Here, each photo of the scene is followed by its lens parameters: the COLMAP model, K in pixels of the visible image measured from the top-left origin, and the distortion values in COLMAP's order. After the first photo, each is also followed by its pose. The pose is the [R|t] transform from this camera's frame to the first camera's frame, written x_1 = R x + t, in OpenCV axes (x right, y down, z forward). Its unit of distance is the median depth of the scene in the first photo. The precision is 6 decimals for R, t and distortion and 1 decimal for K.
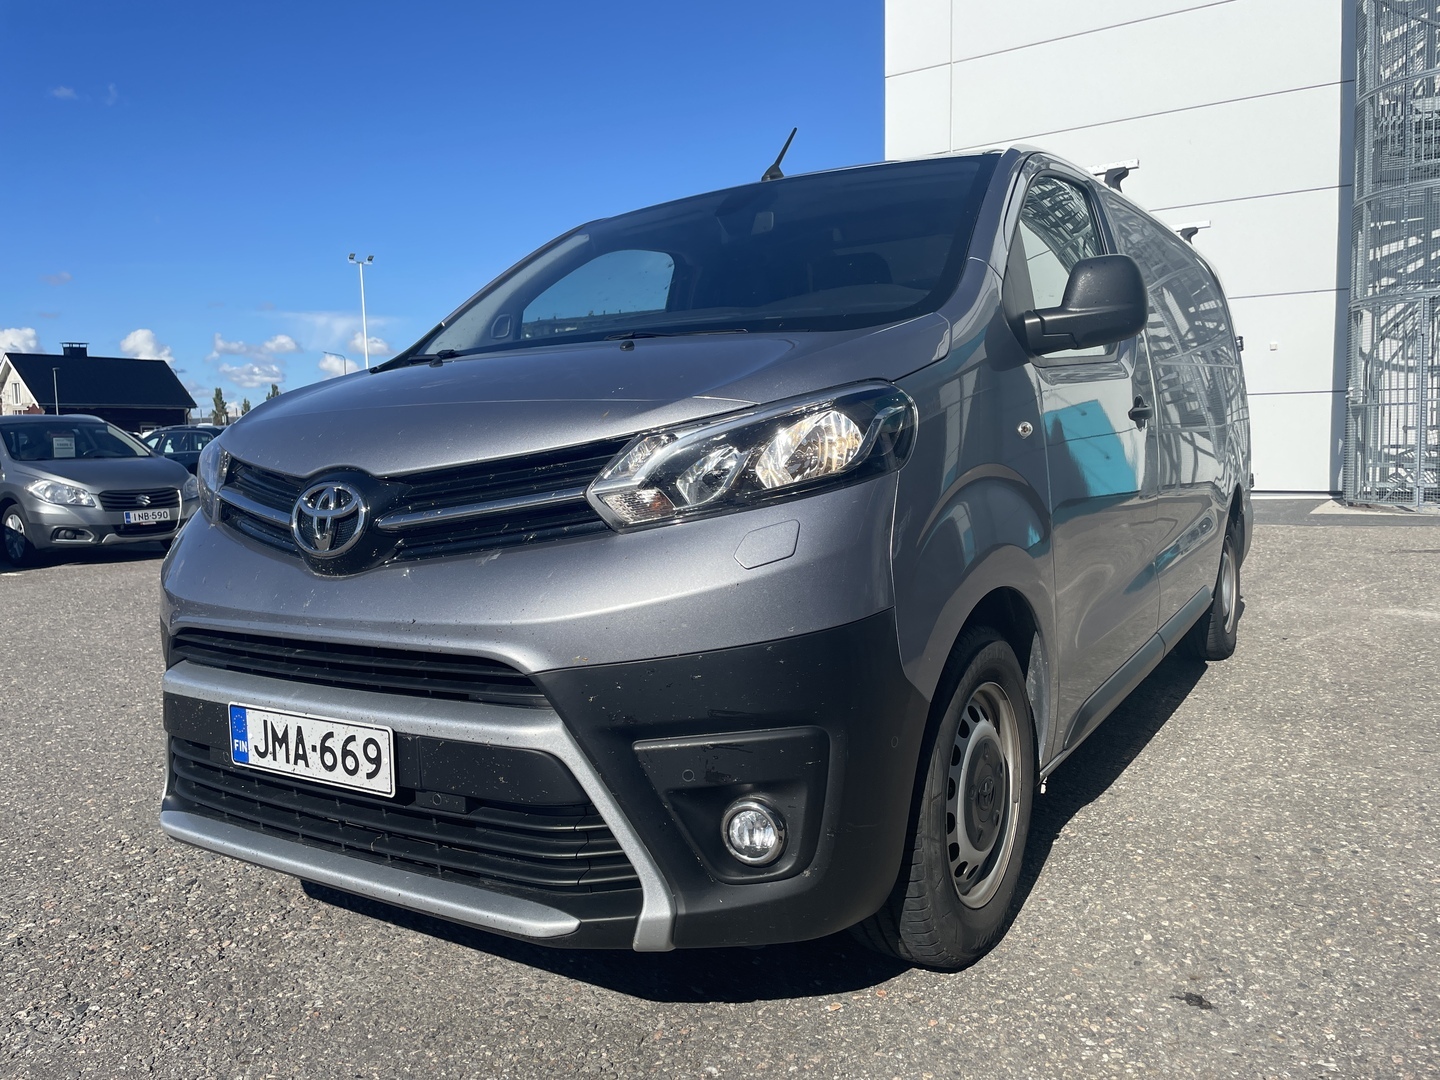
lens RADIAL K [[1068.8, 0, 718.8], [0, 1068.8, 533.2], [0, 0, 1]] dist [0.006746, -0.036833]
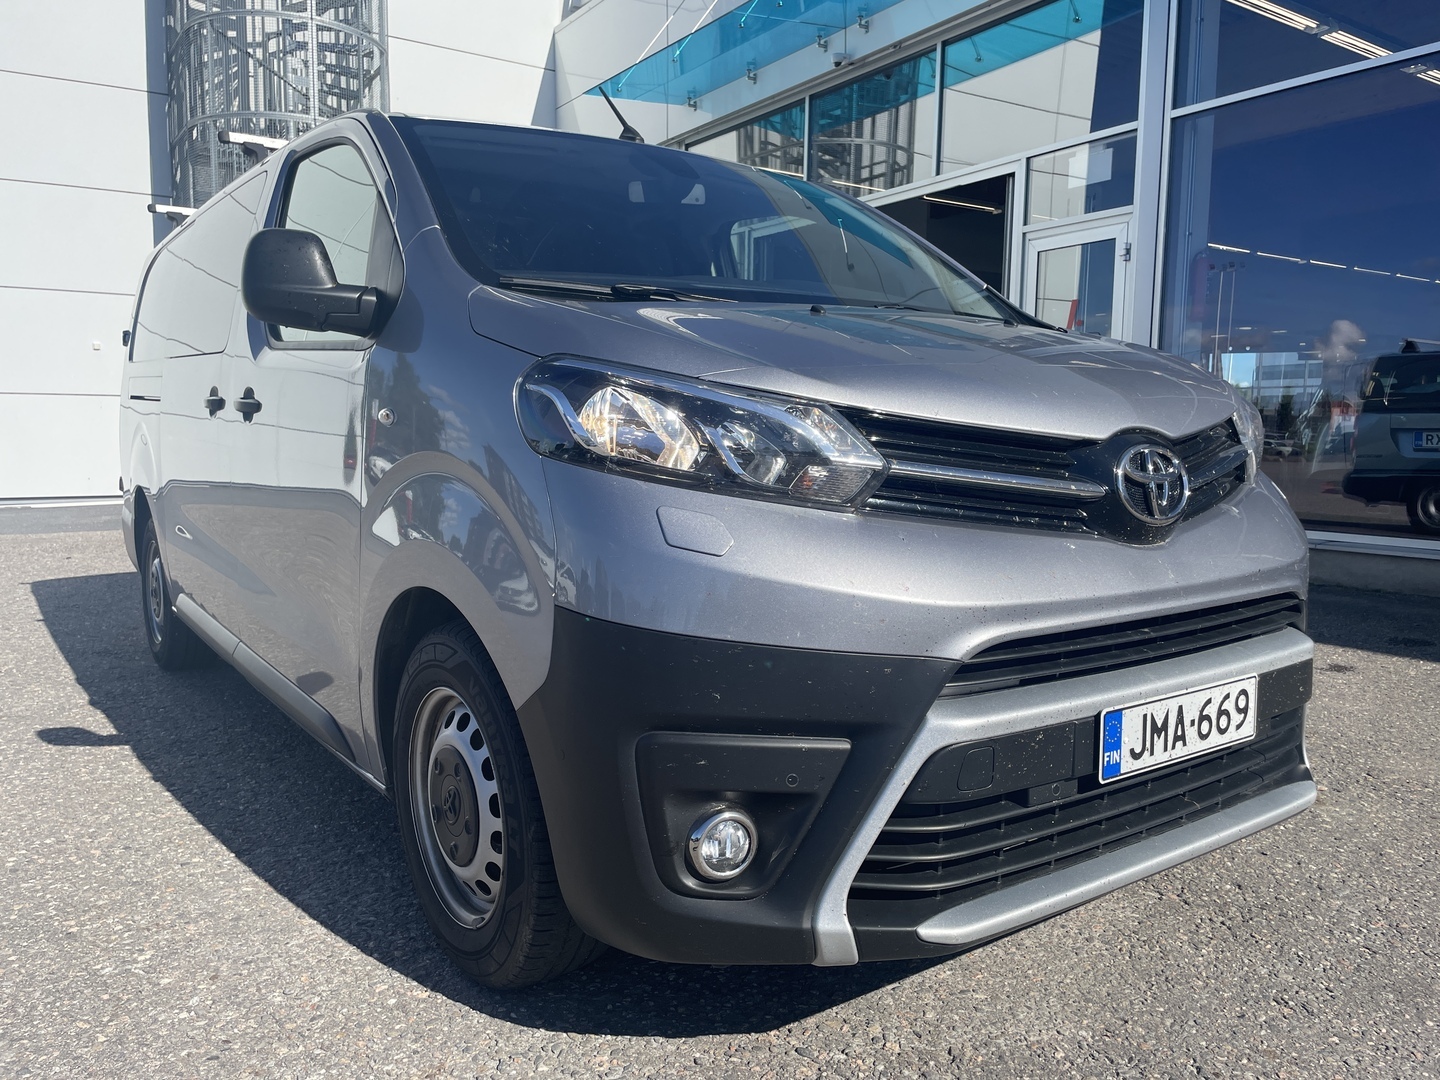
lens RADIAL K [[1068.8, 0, 719.0], [0, 1068.8, 539.9], [0, 0, 1]] dist [0.006746, -0.036833]
pose [[0.415745, -0.068286, 0.906914, -1.396676], [0.062777, 0.996954, 0.046288, -0.031886], [-0.907312, 0.037690, 0.418766, 0.969959]]
